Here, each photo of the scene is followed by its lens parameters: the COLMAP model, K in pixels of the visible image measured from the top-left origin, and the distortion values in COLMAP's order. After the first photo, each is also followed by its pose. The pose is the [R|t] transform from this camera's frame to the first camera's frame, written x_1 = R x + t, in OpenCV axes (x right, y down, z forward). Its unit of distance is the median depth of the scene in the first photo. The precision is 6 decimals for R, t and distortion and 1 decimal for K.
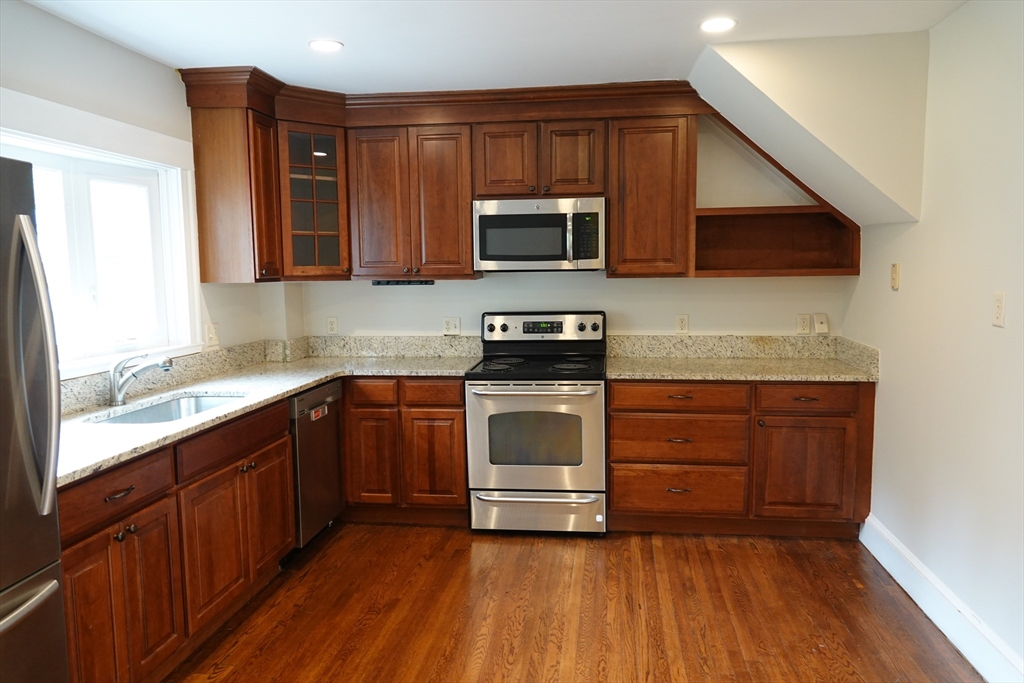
lens RADIAL K [[720.2, 0, 512.0], [0, 720.2, 341.5], [0, 0, 1]] dist [0.007802, 0.001617]
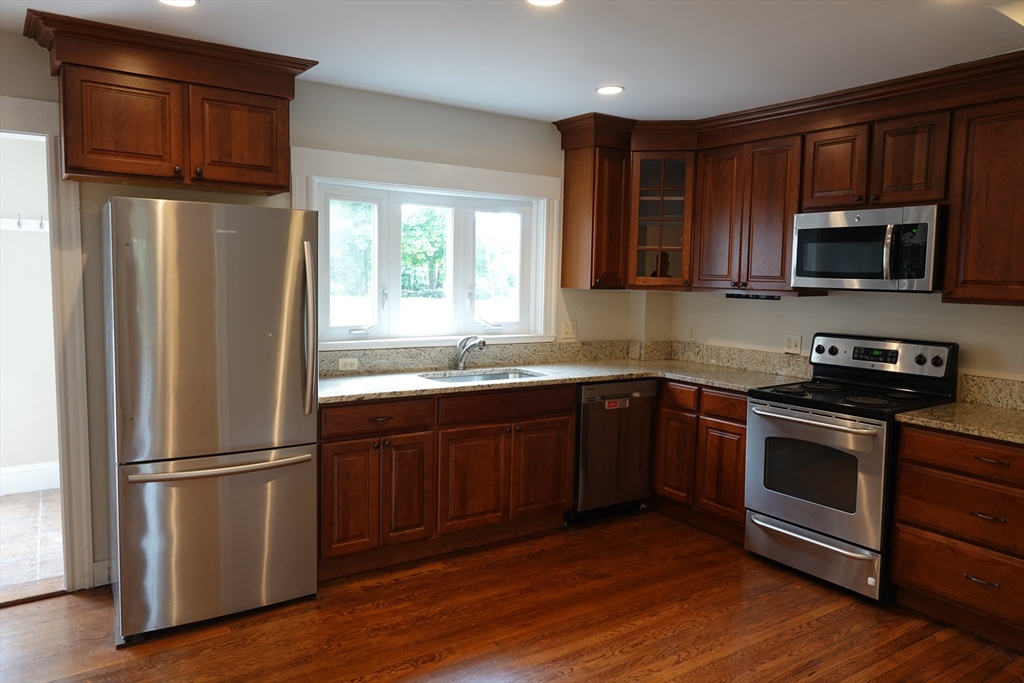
lens RADIAL K [[716.0, 0, 512.0], [0, 716.0, 341.5], [0, 0, 1]] dist [0.011077, 0.000996]
pose [[0.664843, 0.097211, -0.740630, 0.439424], [-0.106852, 0.993676, 0.034507, -0.021056], [0.739301, 0.056196, 0.671026, 0.096599]]
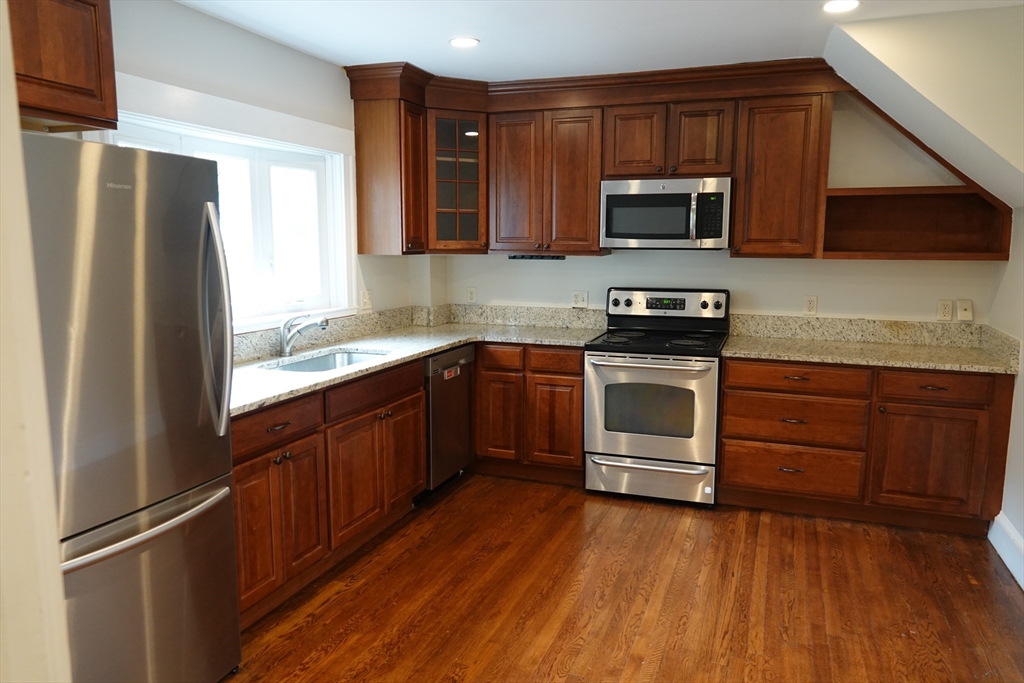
lens RADIAL K [[716.0, 0, 512.0], [0, 716.0, 341.5], [0, 0, 1]] dist [0.011077, 0.000996]
pose [[0.974470, 0.048030, -0.219320, 0.062215], [-0.039258, 0.998252, 0.044181, -0.002529], [0.221059, -0.034443, 0.974652, -0.059525]]
